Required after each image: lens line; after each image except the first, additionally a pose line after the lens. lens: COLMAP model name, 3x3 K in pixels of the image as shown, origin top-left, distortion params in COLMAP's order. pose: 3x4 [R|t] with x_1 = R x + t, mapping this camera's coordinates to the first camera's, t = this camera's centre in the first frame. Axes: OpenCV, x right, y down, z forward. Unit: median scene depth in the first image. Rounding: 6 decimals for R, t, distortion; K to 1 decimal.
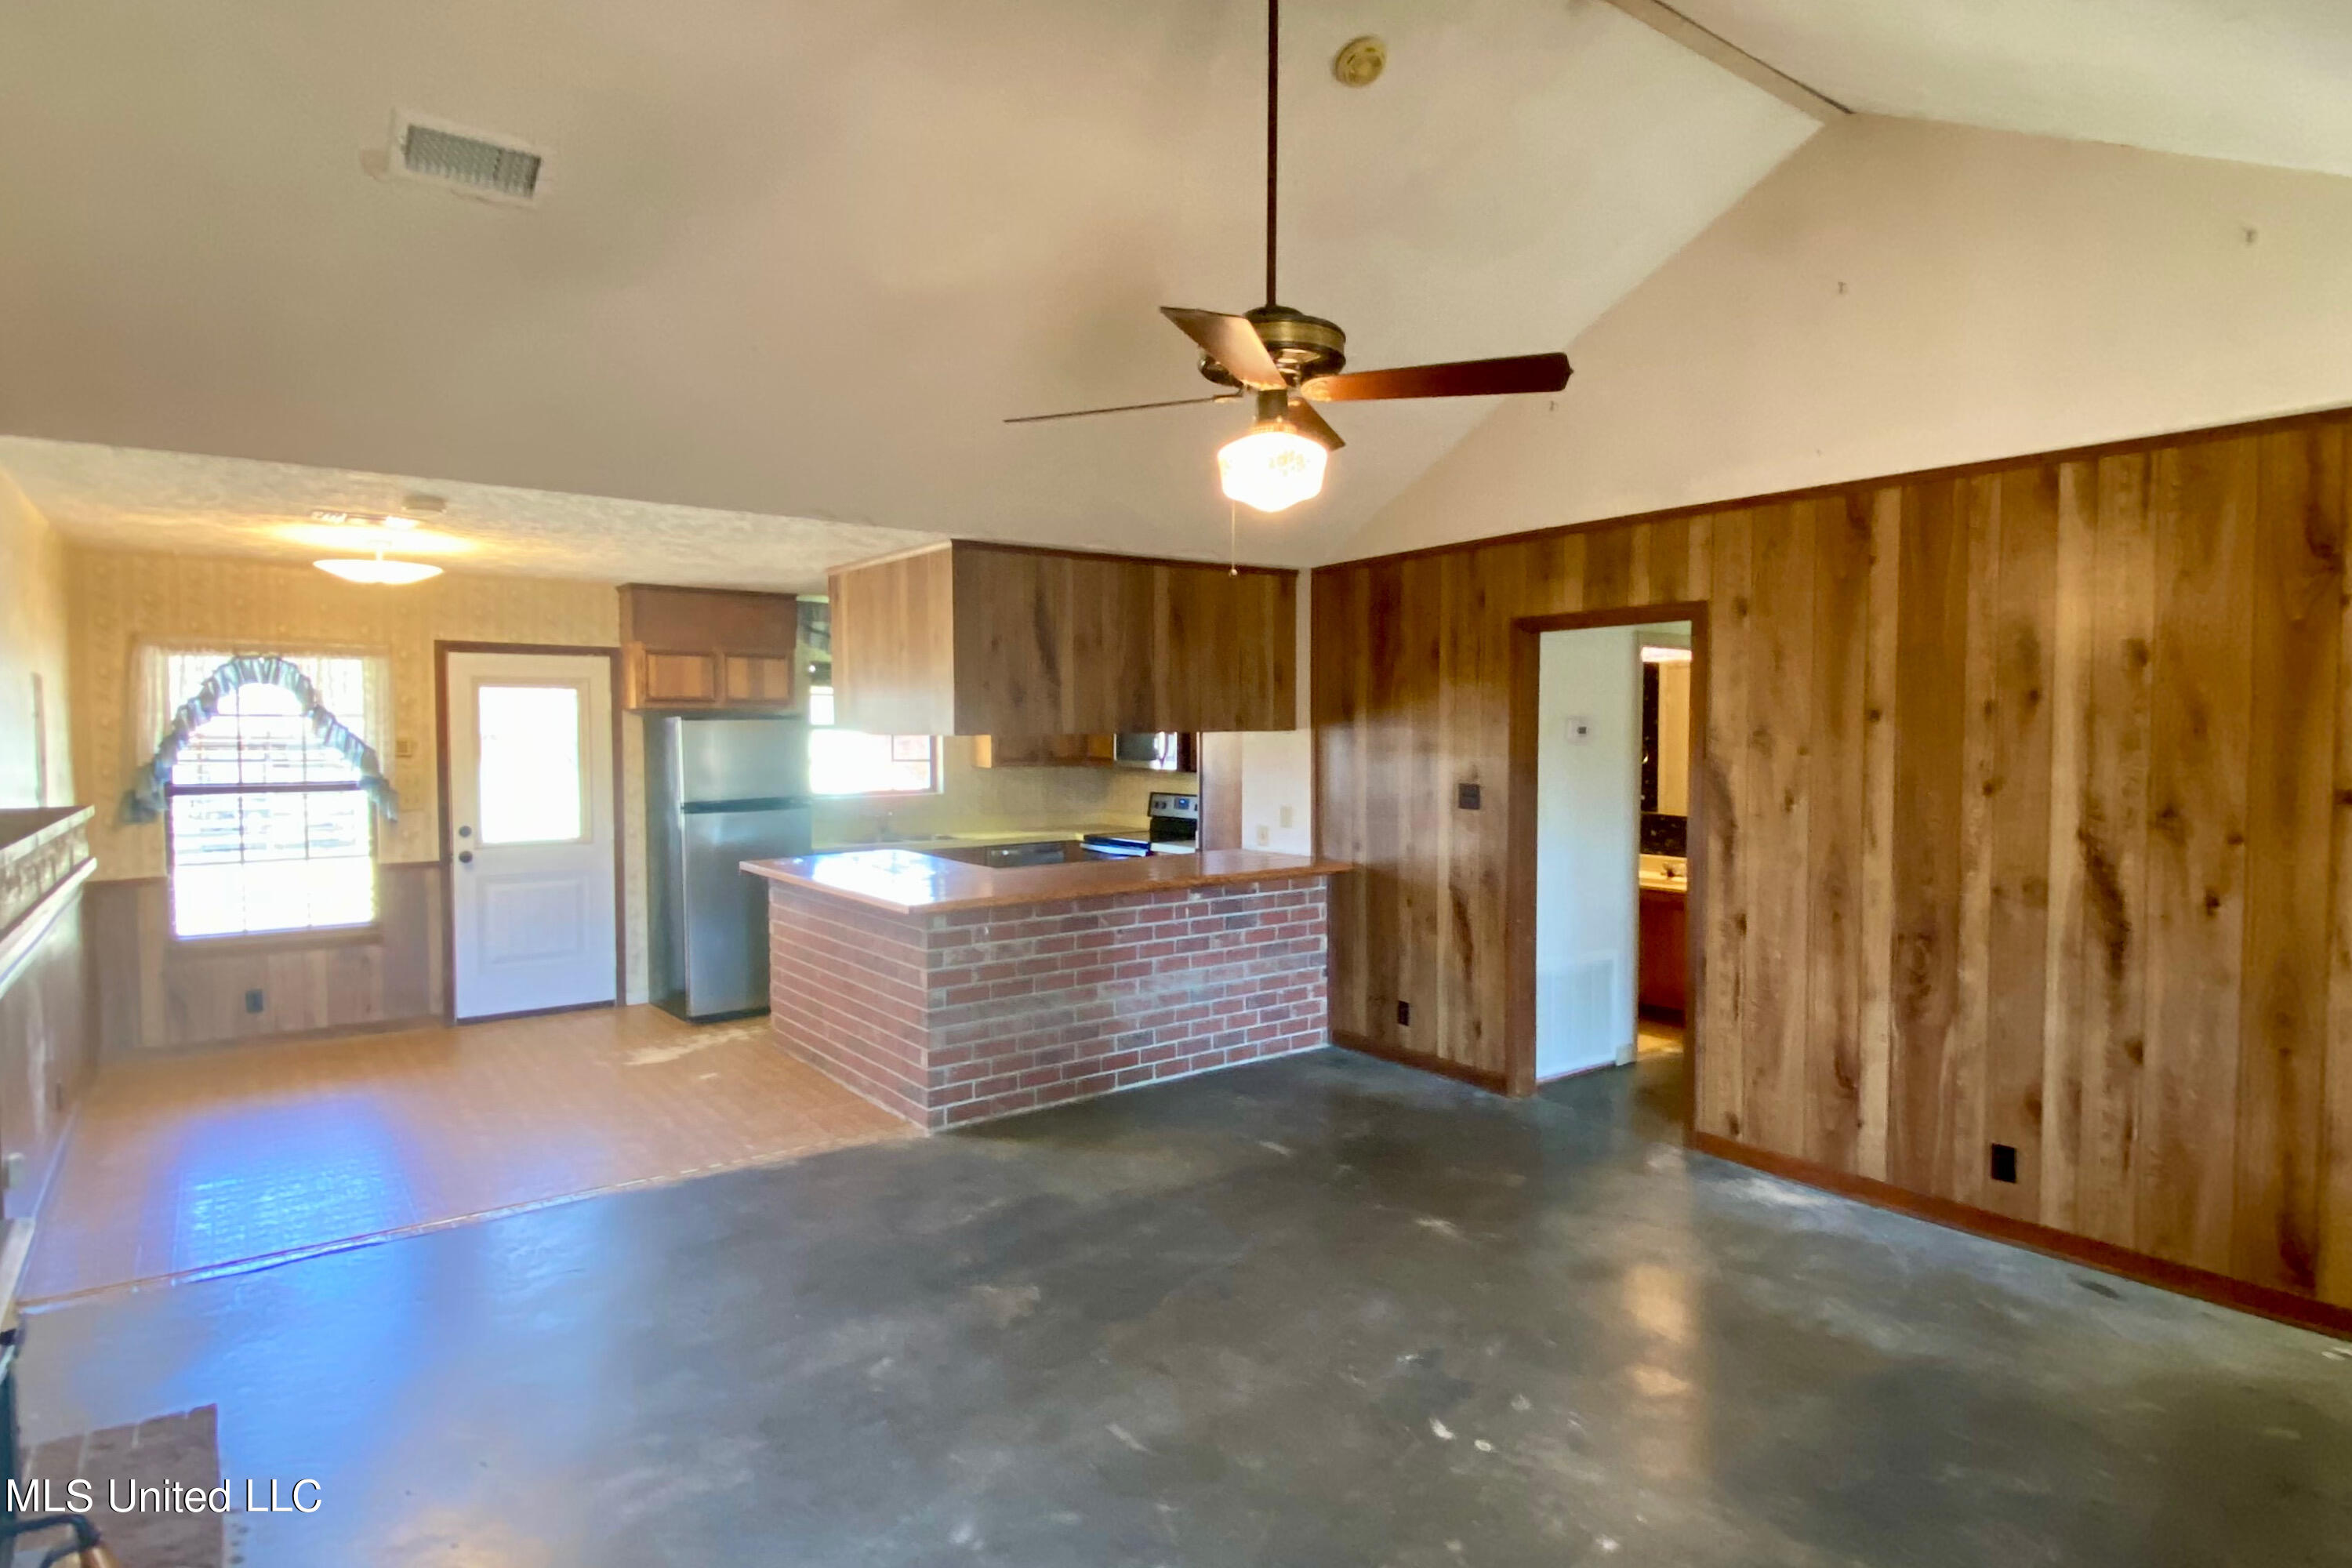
lens RADIAL K [[1257.5, 0, 1181.0], [0, 1257.5, 778.4], [0, 0, 1]] dist [0.072209, -0.076659]
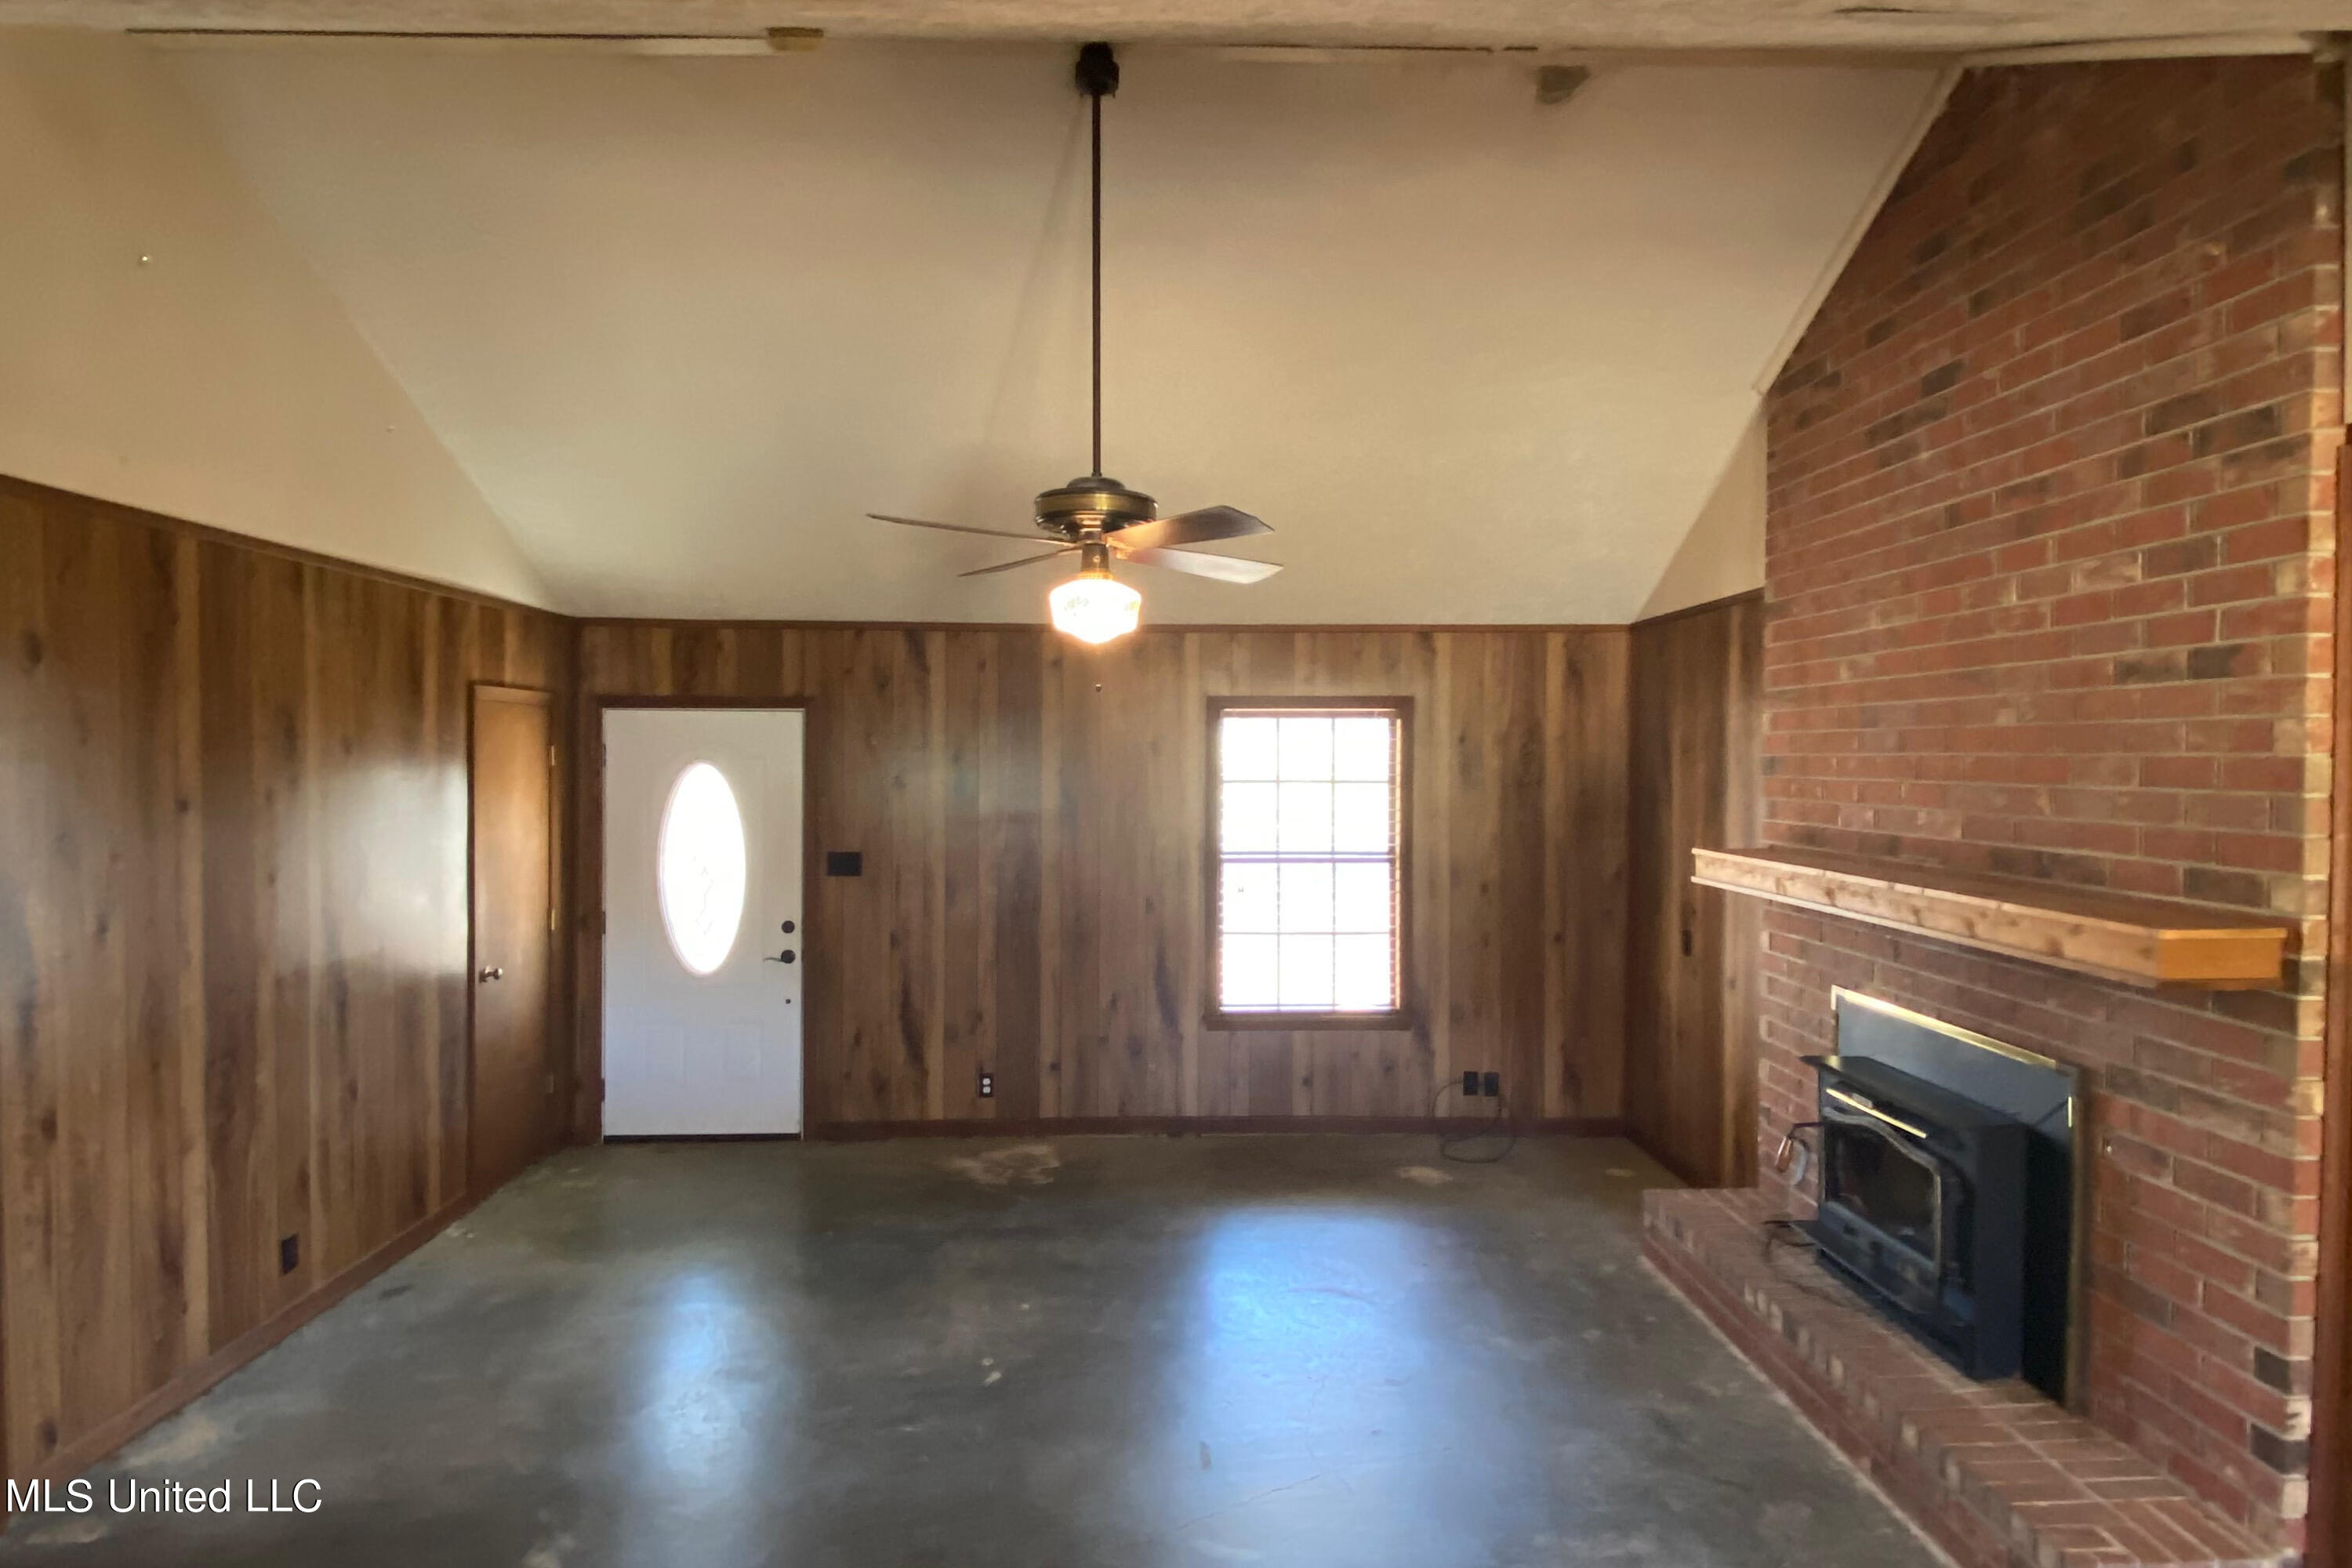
lens RADIAL K [[1257.5, 0, 1181.0], [0, 1257.5, 778.4], [0, 0, 1]] dist [0.072209, -0.076659]
pose [[-0.820547, -0.010867, 0.571476, -0.345452], [0.021808, 0.998496, 0.050301, -0.071961], [-0.571163, 0.053737, -0.819076, 0.989394]]
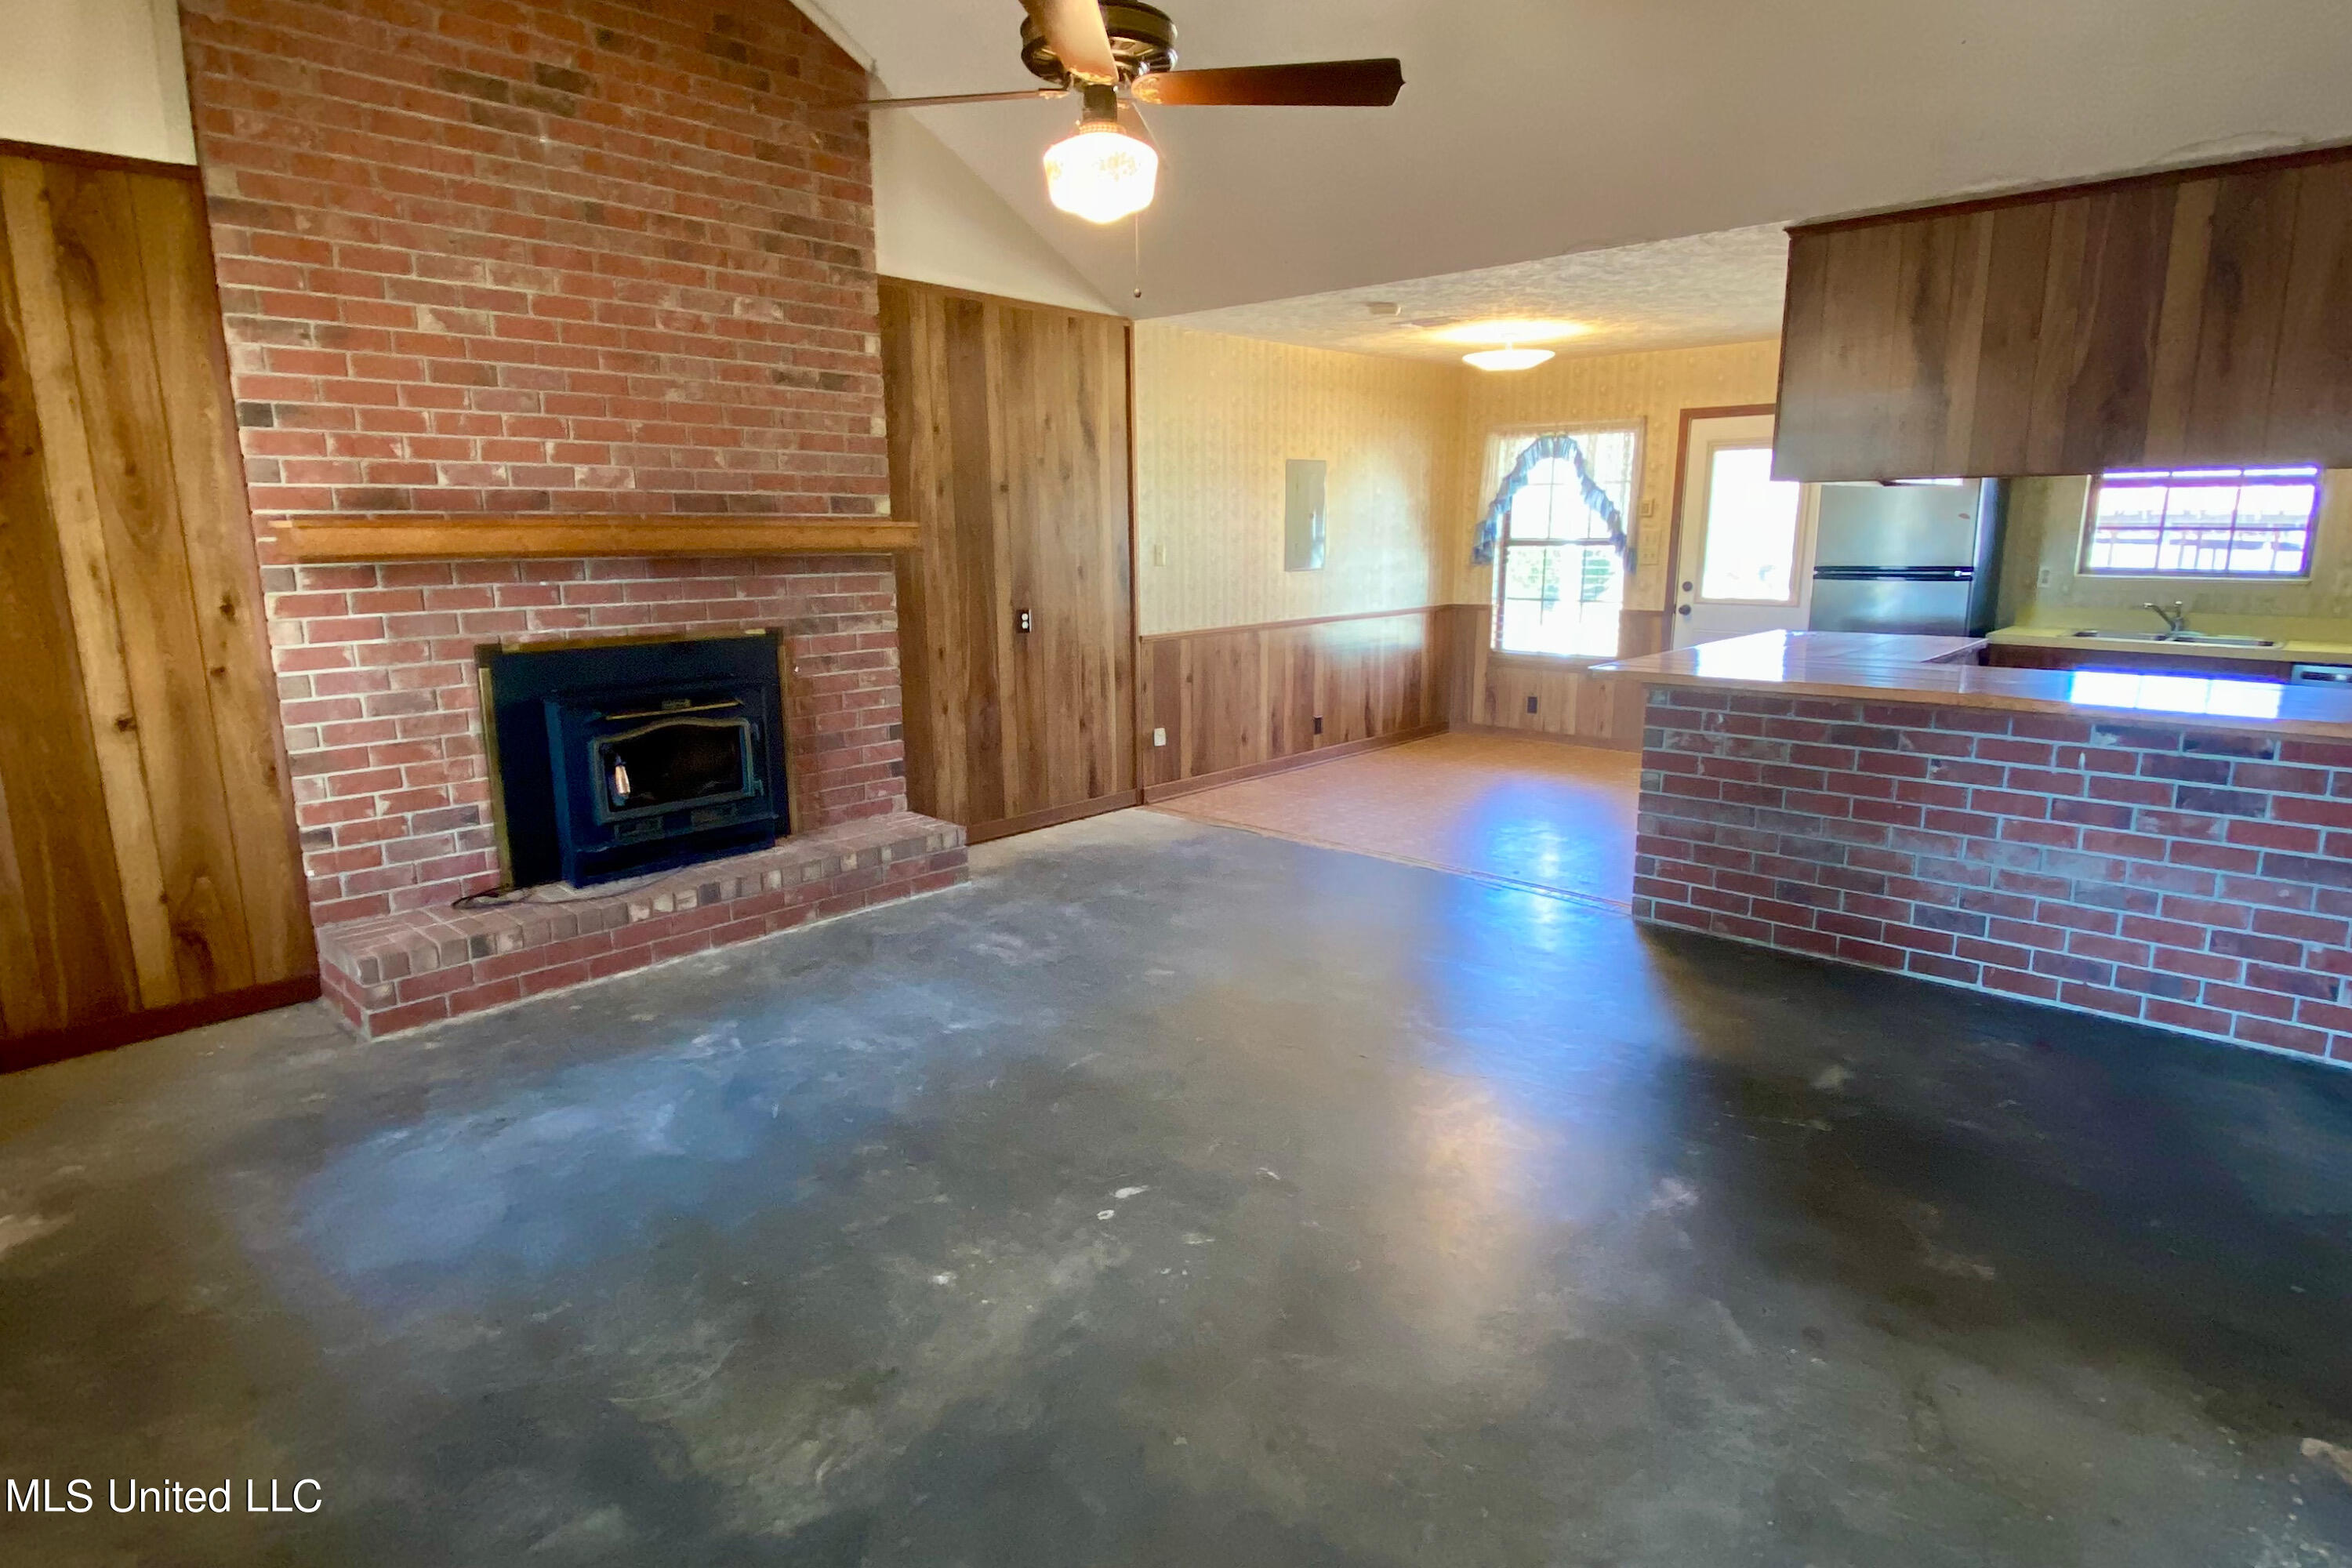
lens RADIAL K [[1257.5, 0, 1181.0], [0, 1257.5, 778.4], [0, 0, 1]] dist [0.072209, -0.076659]
pose [[0.180918, 0.198814, -0.963193, 0.562861], [-0.036388, 0.980037, 0.195456, 0.006399], [0.982825, -0.000313, 0.184541, 0.450509]]
